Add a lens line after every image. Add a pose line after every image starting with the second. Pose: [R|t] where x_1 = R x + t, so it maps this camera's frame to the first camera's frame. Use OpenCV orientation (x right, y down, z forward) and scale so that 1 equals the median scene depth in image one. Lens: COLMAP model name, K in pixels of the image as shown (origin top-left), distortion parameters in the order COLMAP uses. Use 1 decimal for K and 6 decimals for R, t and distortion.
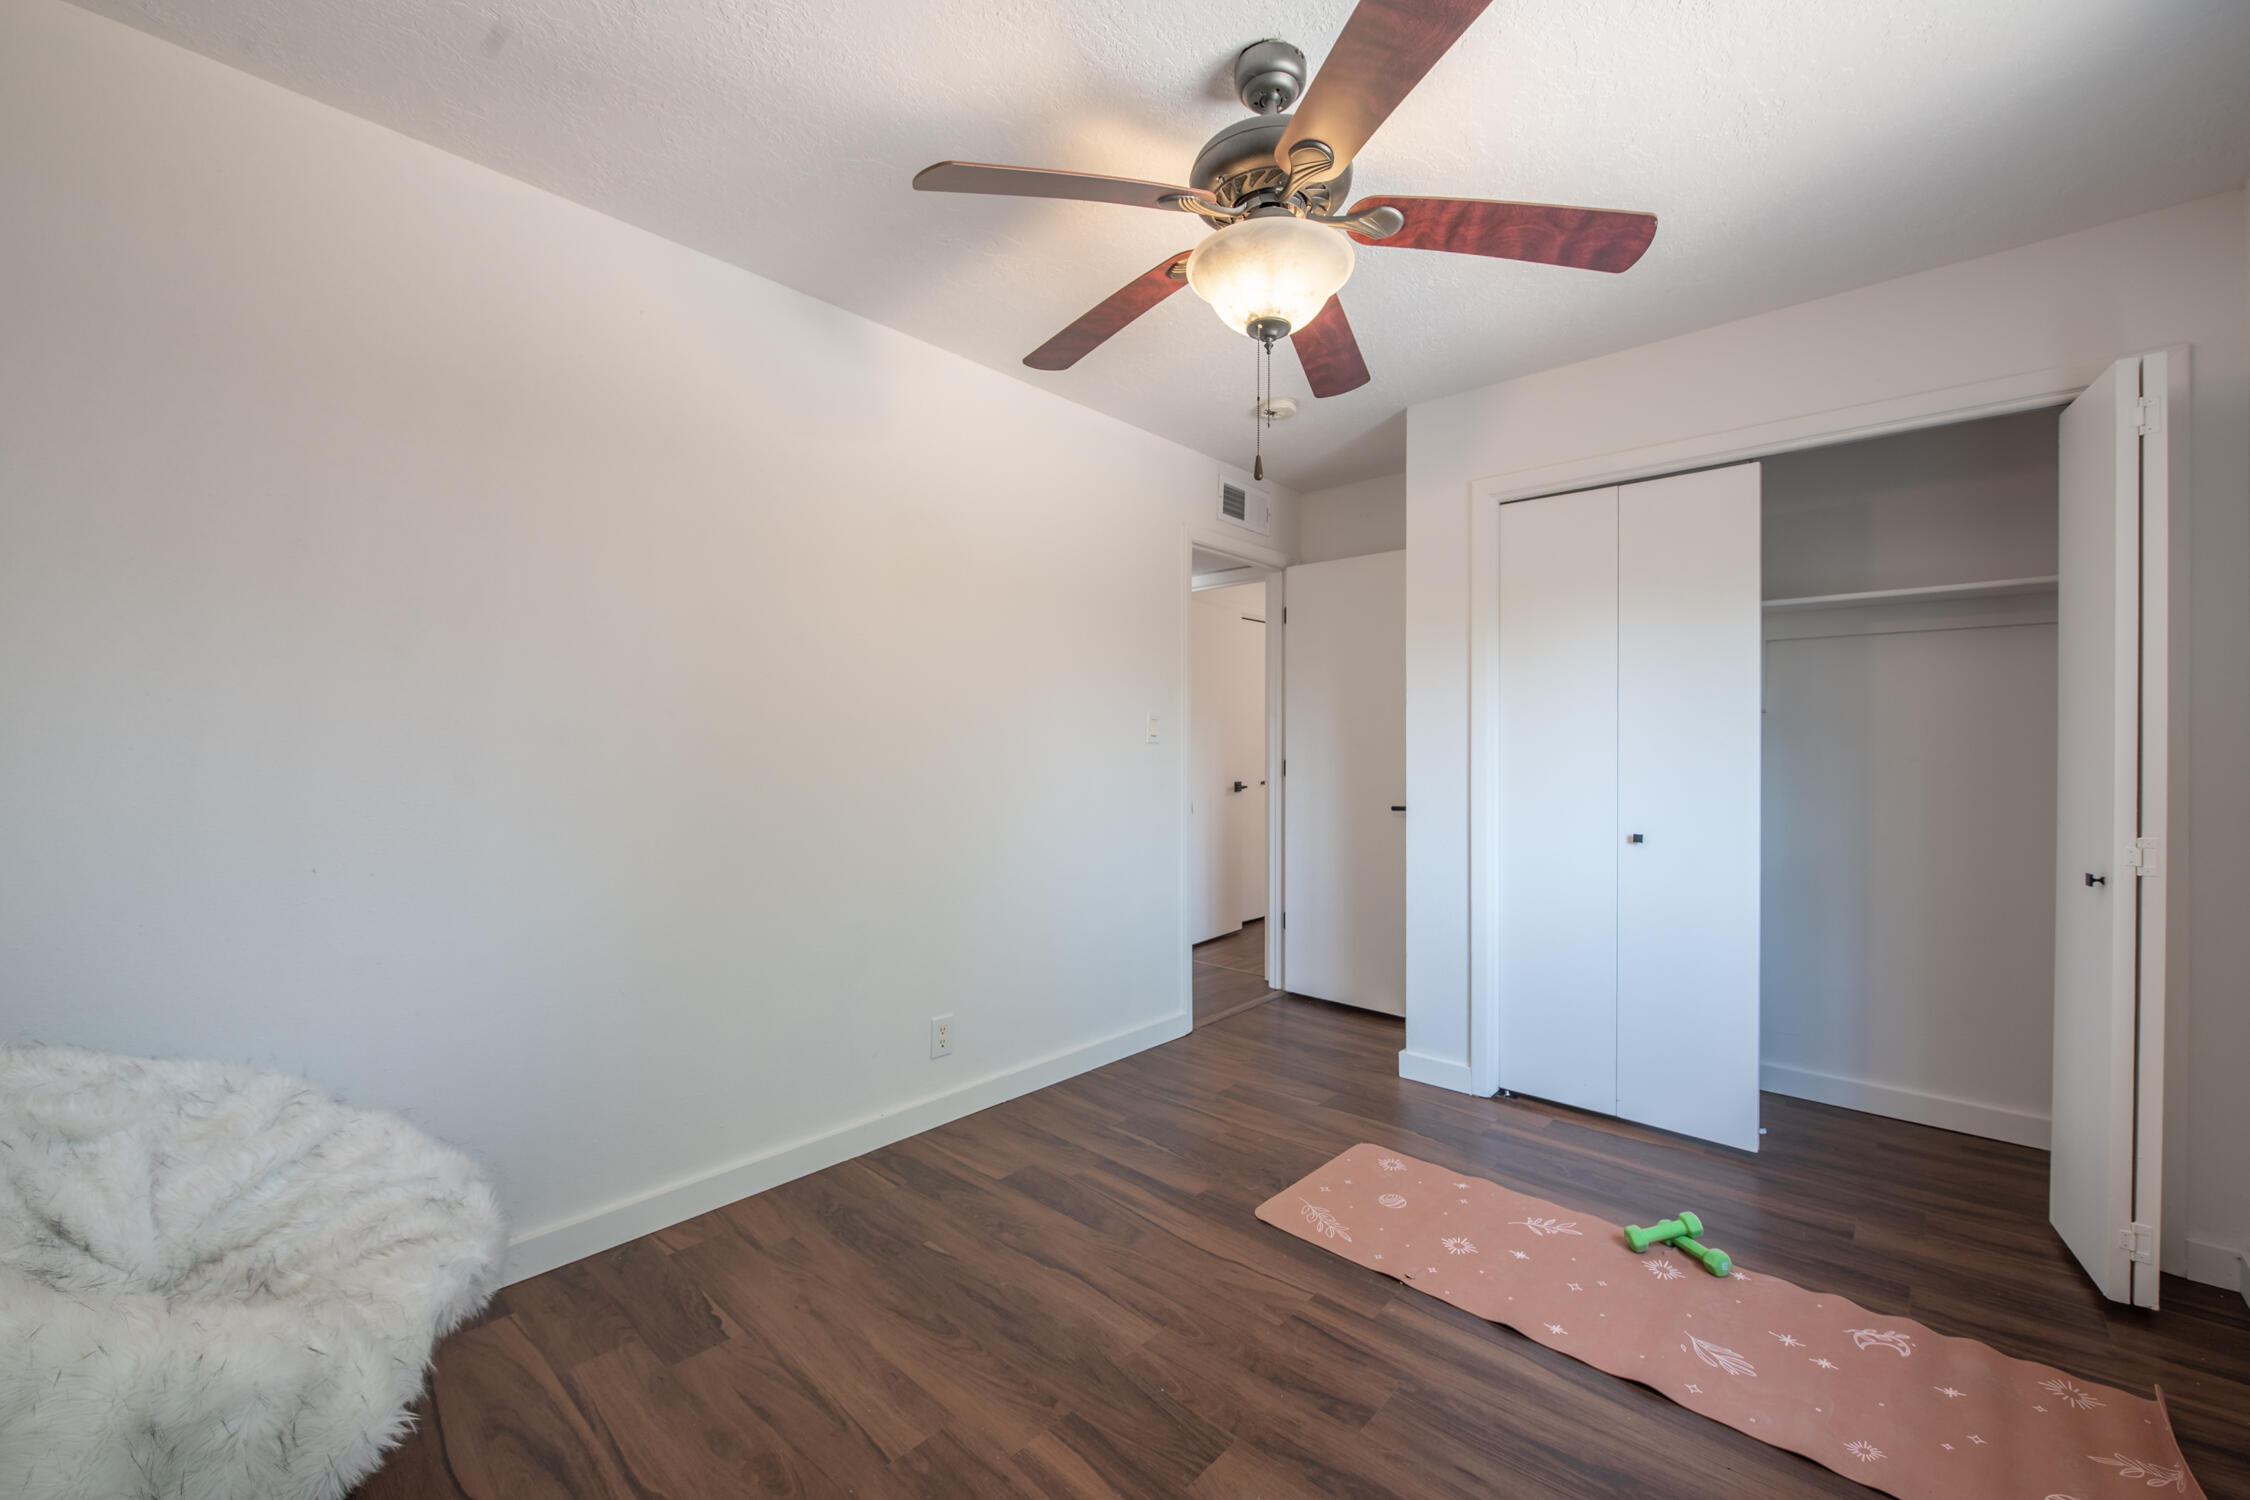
lens RADIAL K [[917.4, 0, 1125.0], [0, 917.4, 750.0], [0, 0, 1]] dist [-0.002939, -0.000540]
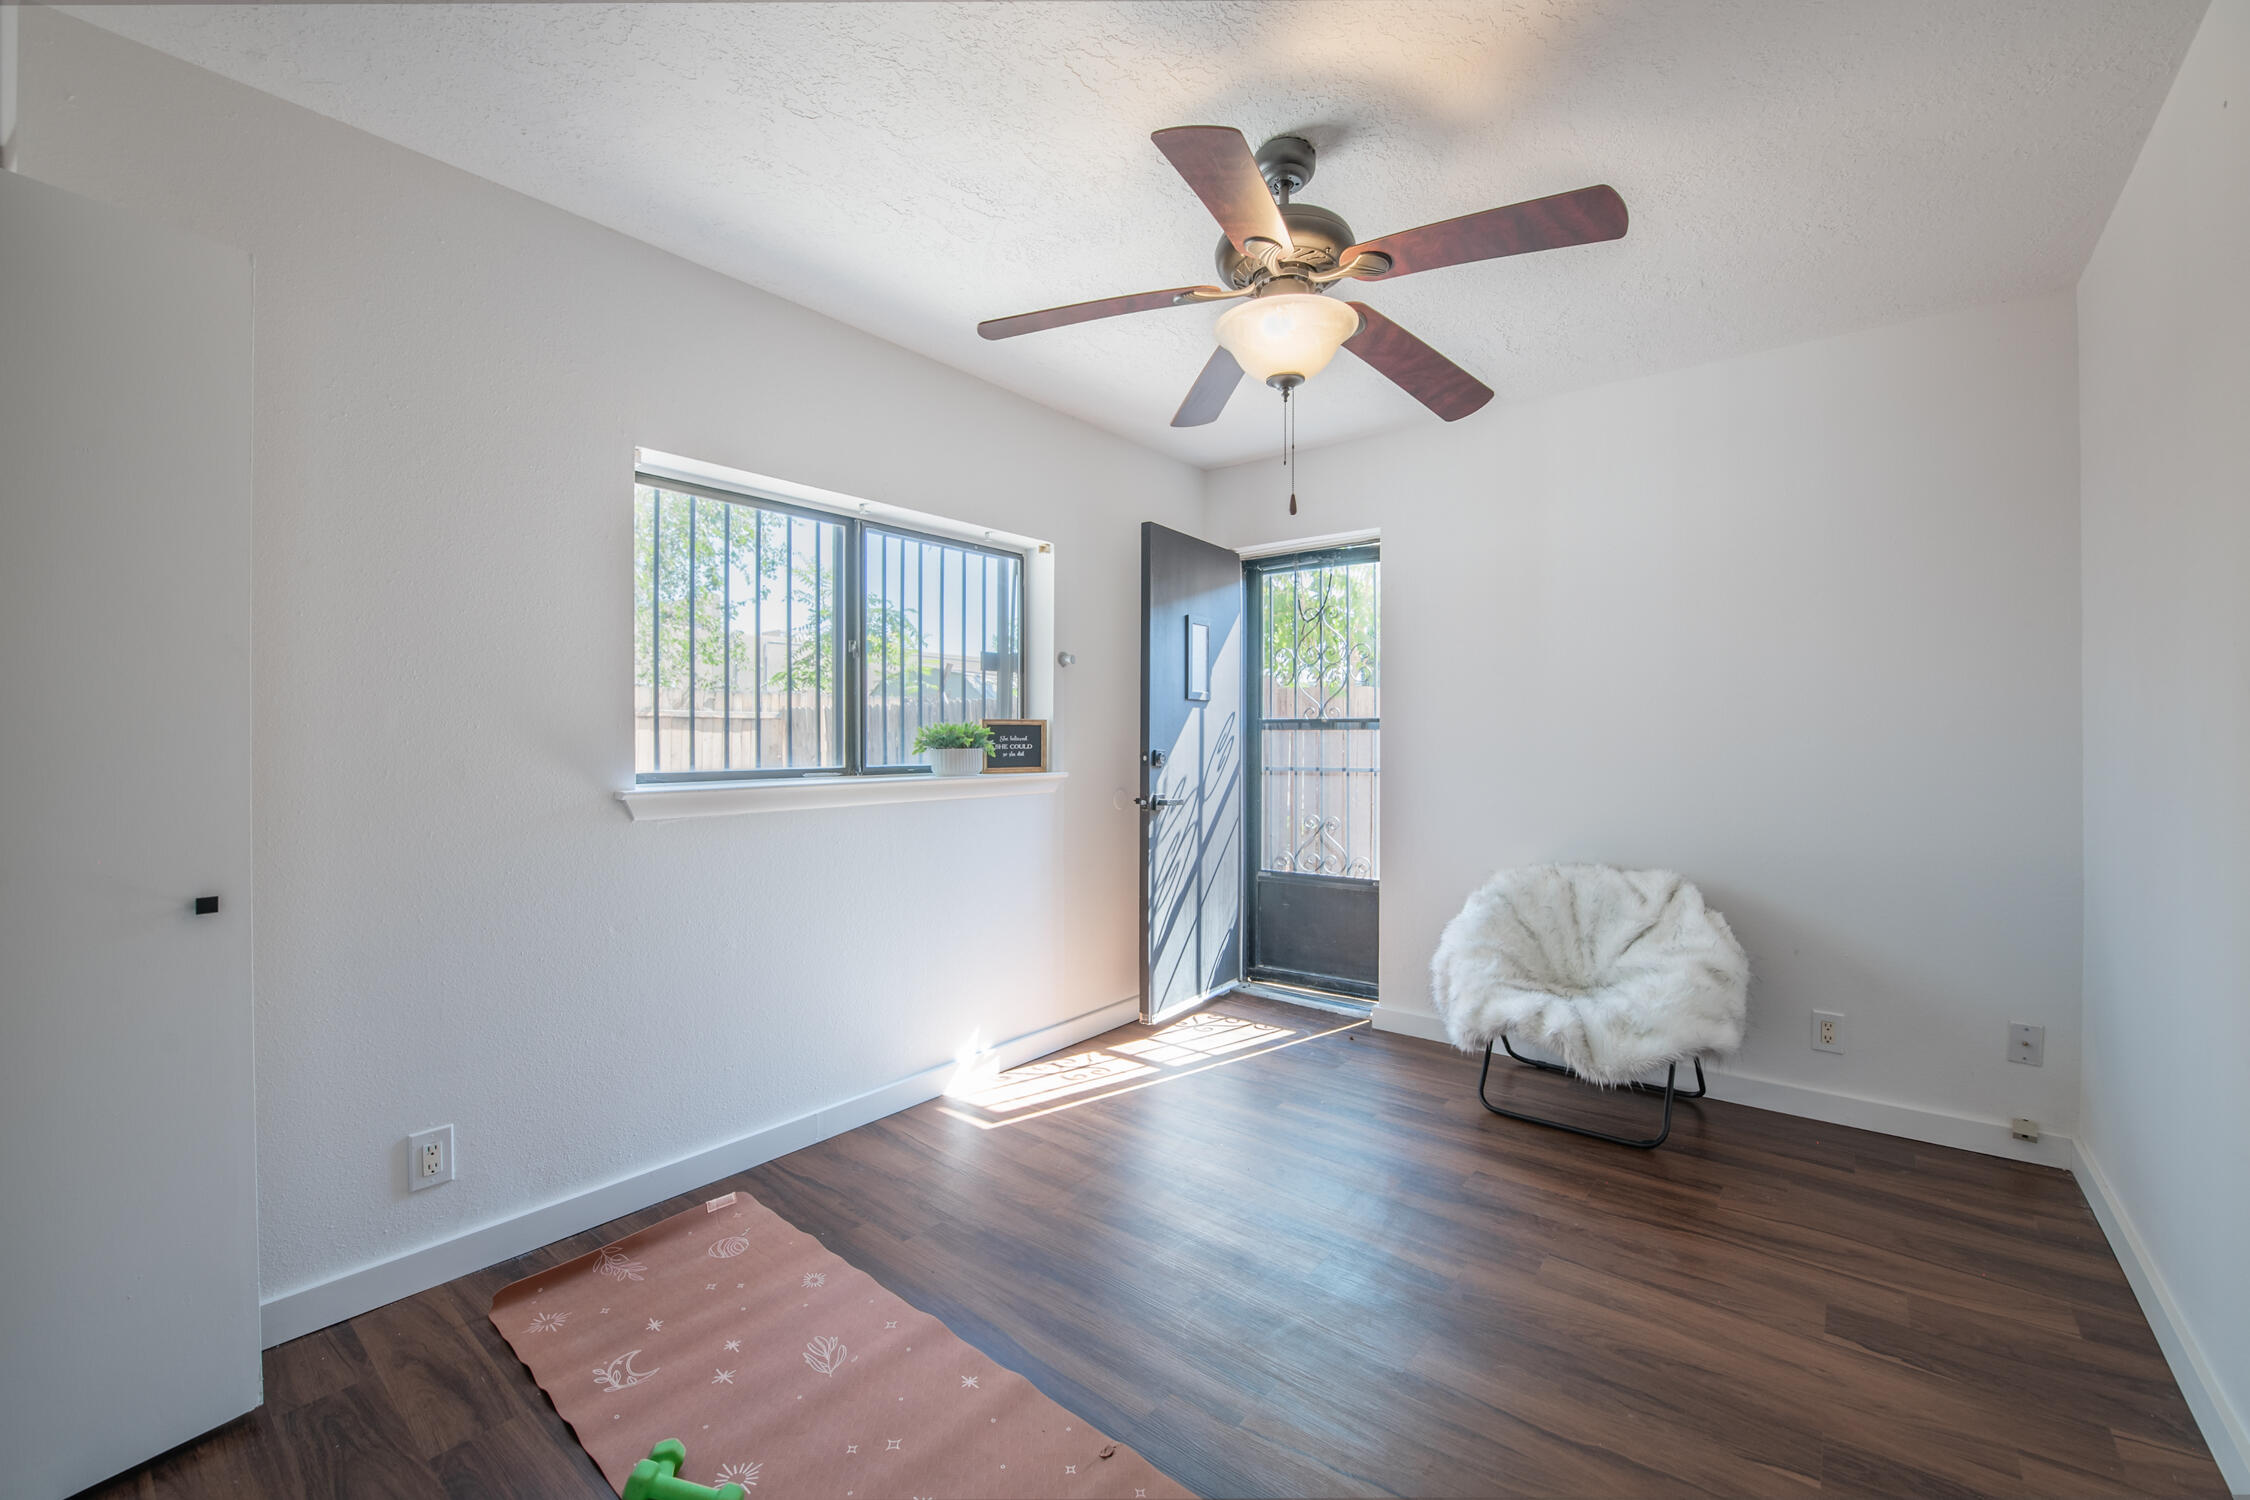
lens RADIAL K [[917.4, 0, 1125.0], [0, 917.4, 750.0], [0, 0, 1]] dist [-0.002939, -0.000540]
pose [[-0.997510, -0.002933, -0.070463, 0.333541], [-0.003930, 0.999894, 0.014008, 0.000462], [0.070415, 0.014250, -0.997416, 1.614000]]
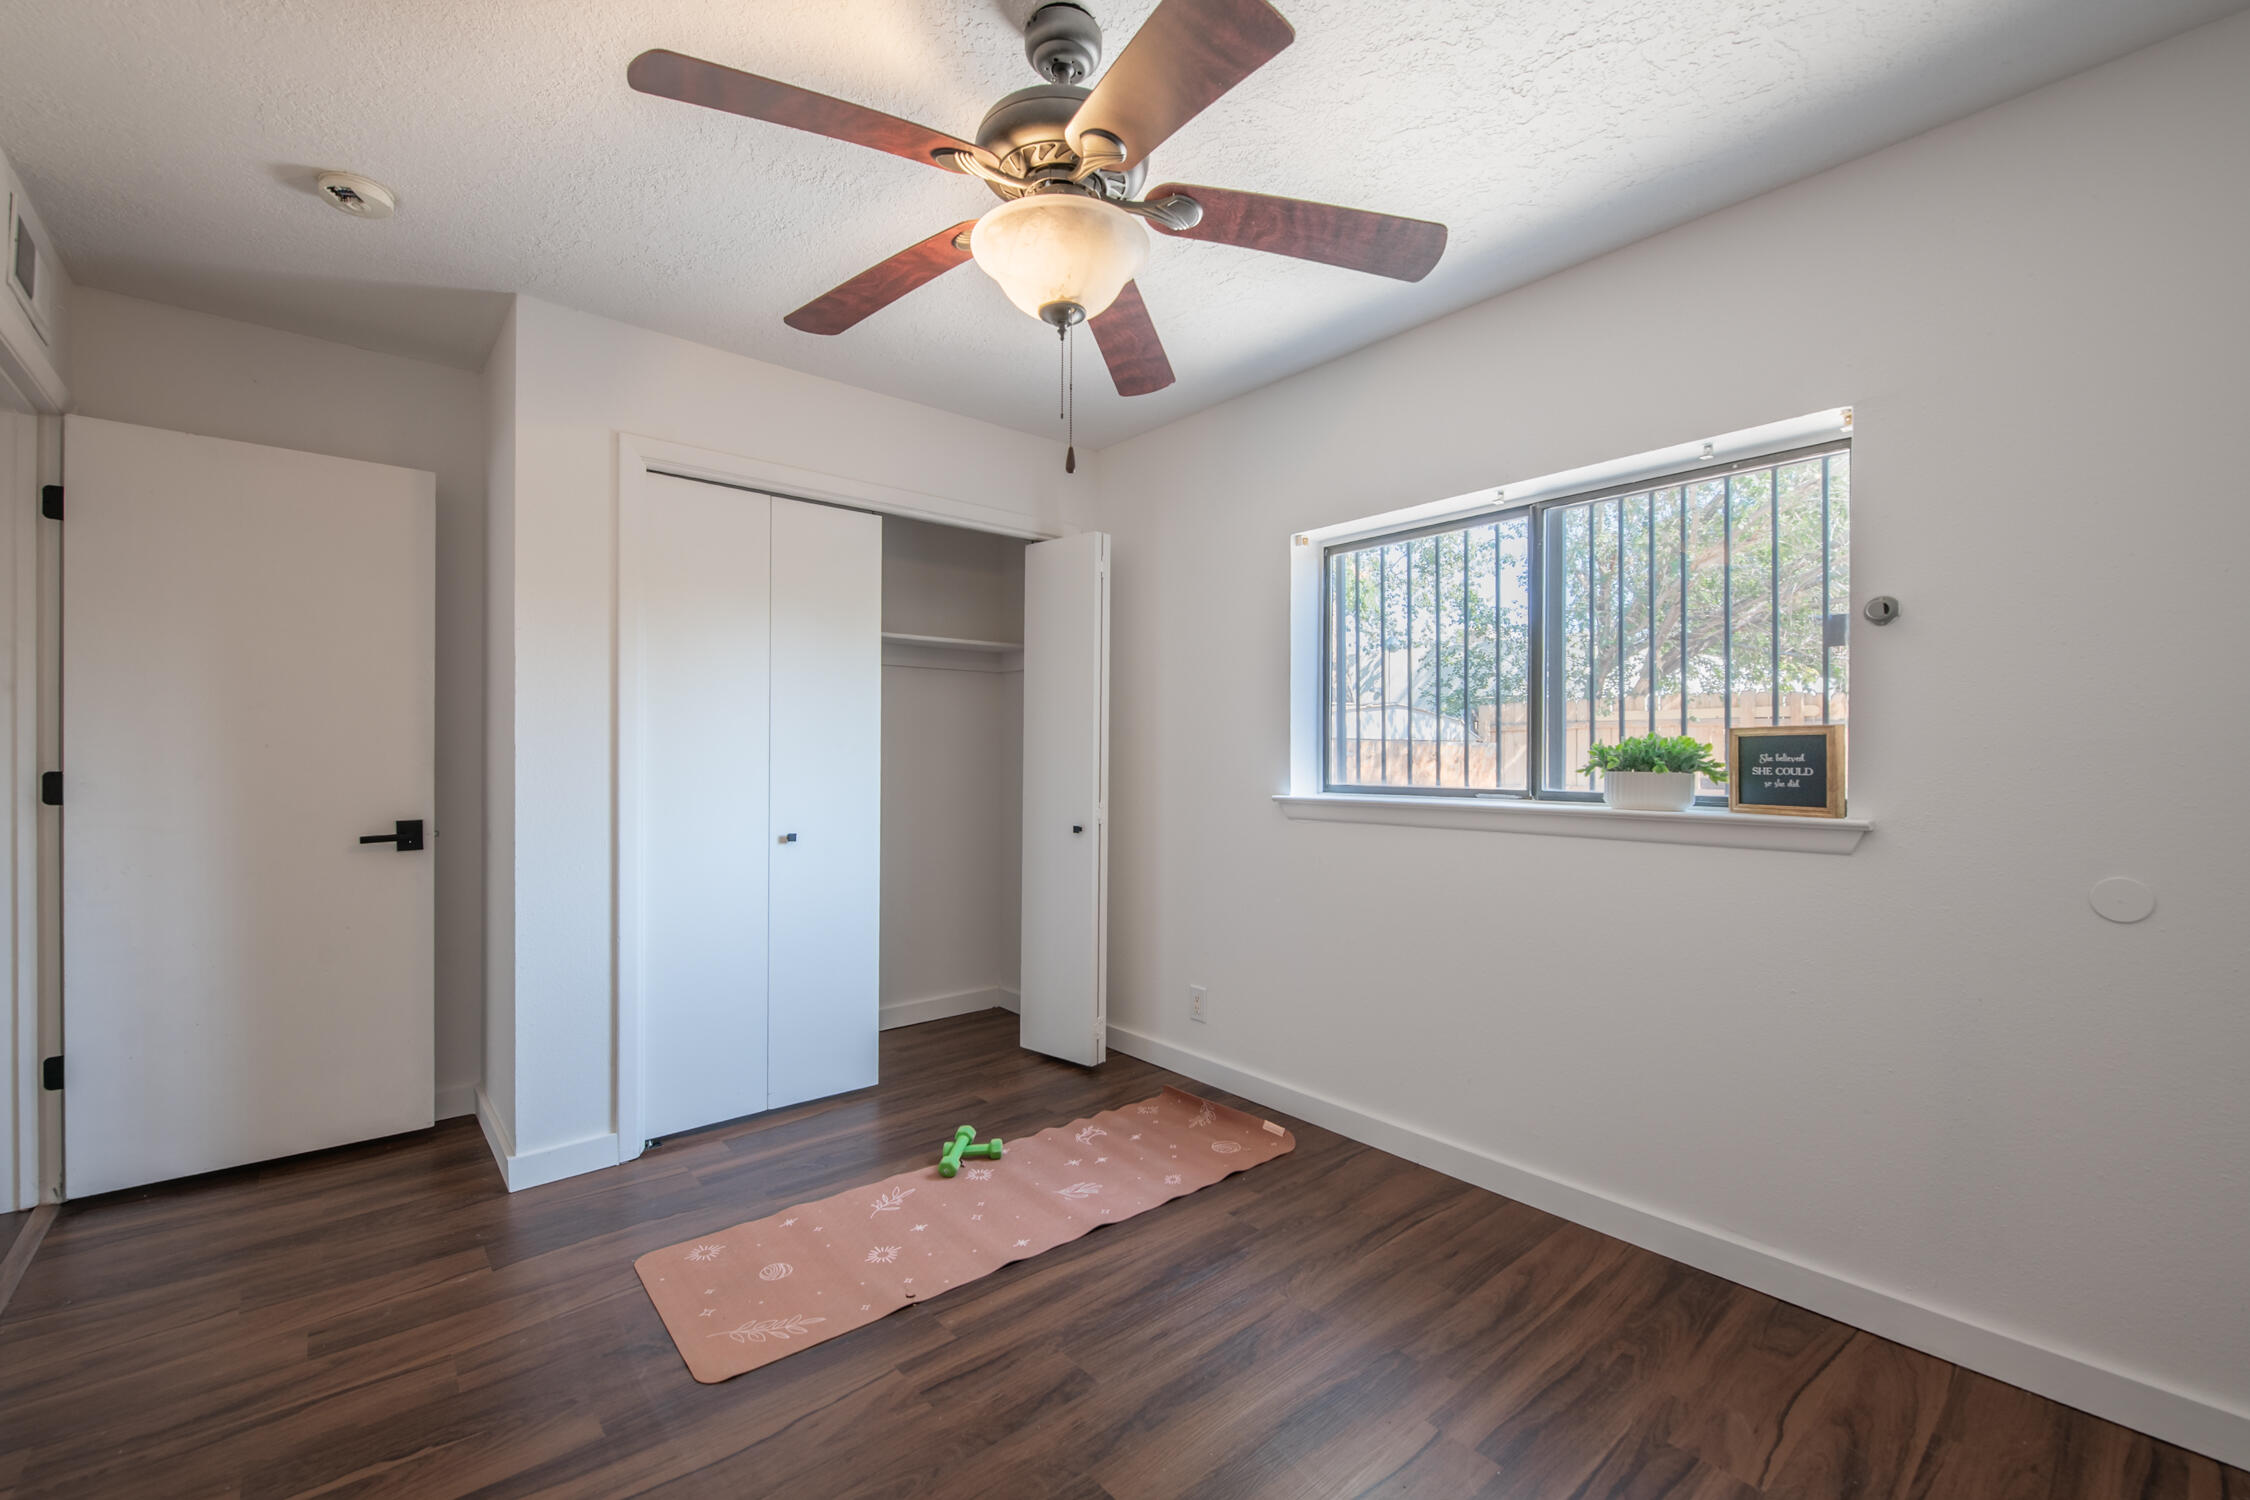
lens RADIAL K [[937.1, 0, 1165.8], [0, 937.1, 763.4], [0, 0, 1]] dist [-0.000277, -0.000049]
pose [[0.093198, -0.012203, 0.995573, -0.601811], [0.000245, 0.999925, 0.012233, -0.002725], [-0.995648, -0.000896, 0.093194, 0.593242]]
